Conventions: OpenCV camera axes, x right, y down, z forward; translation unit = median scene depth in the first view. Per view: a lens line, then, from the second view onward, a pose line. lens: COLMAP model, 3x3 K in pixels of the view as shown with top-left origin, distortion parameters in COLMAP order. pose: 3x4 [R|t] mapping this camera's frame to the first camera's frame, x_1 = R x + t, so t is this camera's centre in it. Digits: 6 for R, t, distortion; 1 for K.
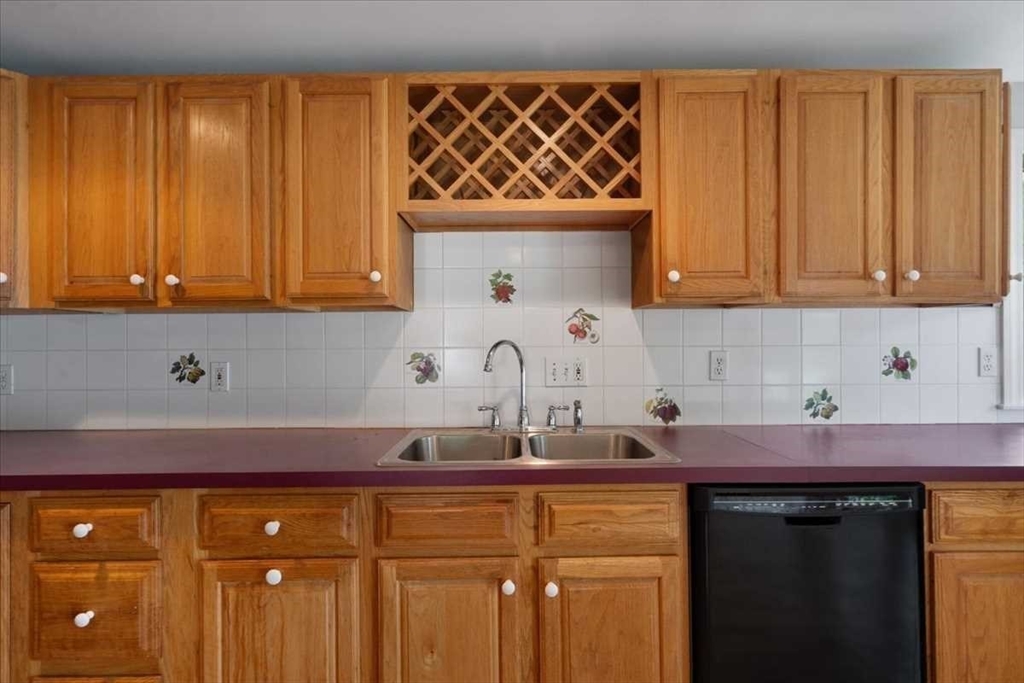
lens RADIAL K [[472.6, 0, 511.2], [0, 472.6, 339.4], [0, 0, 1]] dist [-0.008991, 0.003185]
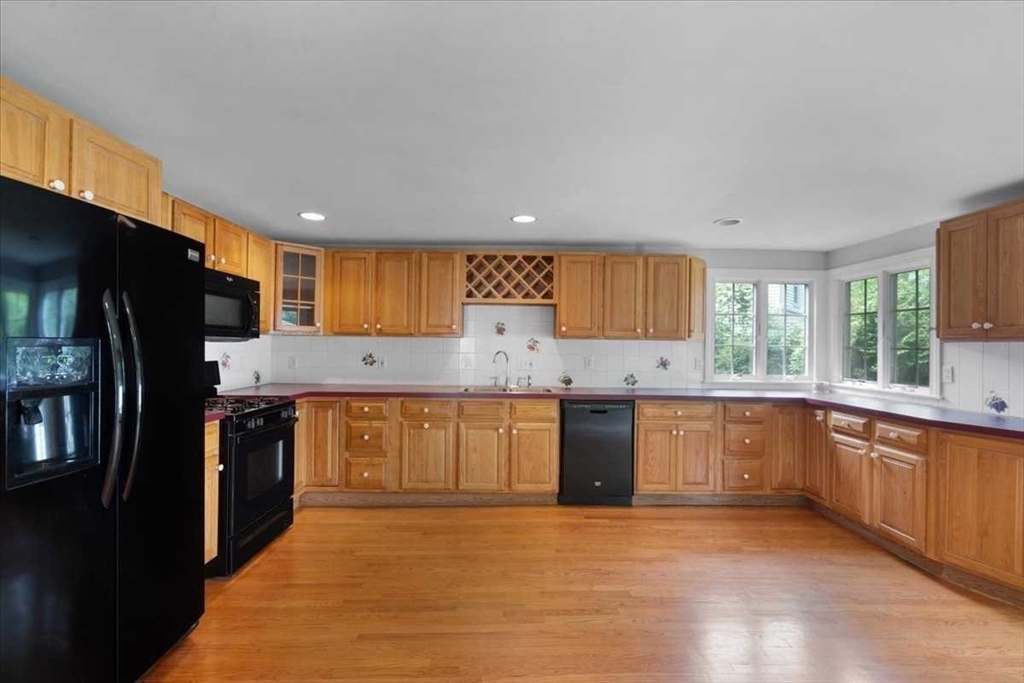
lens RADIAL K [[472.6, 0, 509.7], [0, 472.6, 342.4], [0, 0, 1]] dist [-0.008991, 0.003185]
pose [[0.999733, 0.020074, 0.011456, 0.004405], [-0.020079, 0.999798, 0.000328, -0.050283], [-0.011447, -0.000558, 0.999934, -1.699504]]
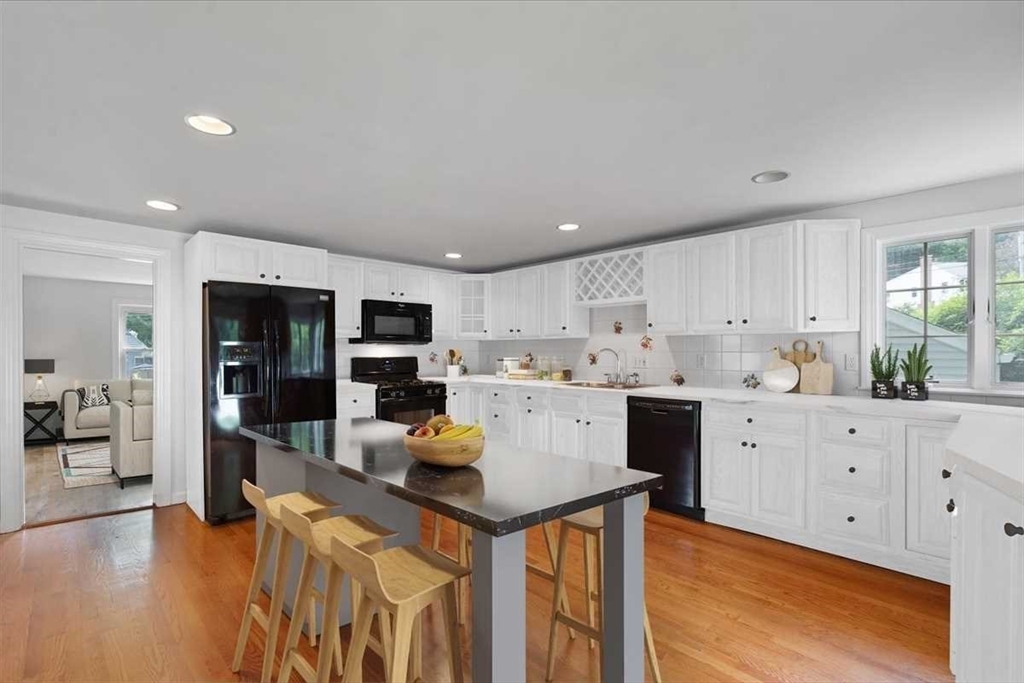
lens RADIAL K [[472.6, 0, 526.1], [0, 472.6, 354.8], [0, 0, 1]] dist [-0.008991, 0.003185]
pose [[0.698472, 0.013098, -0.715518, 1.725683], [0.003917, 0.999748, 0.022125, -0.027667], [0.715627, -0.018257, 0.698244, -1.324317]]
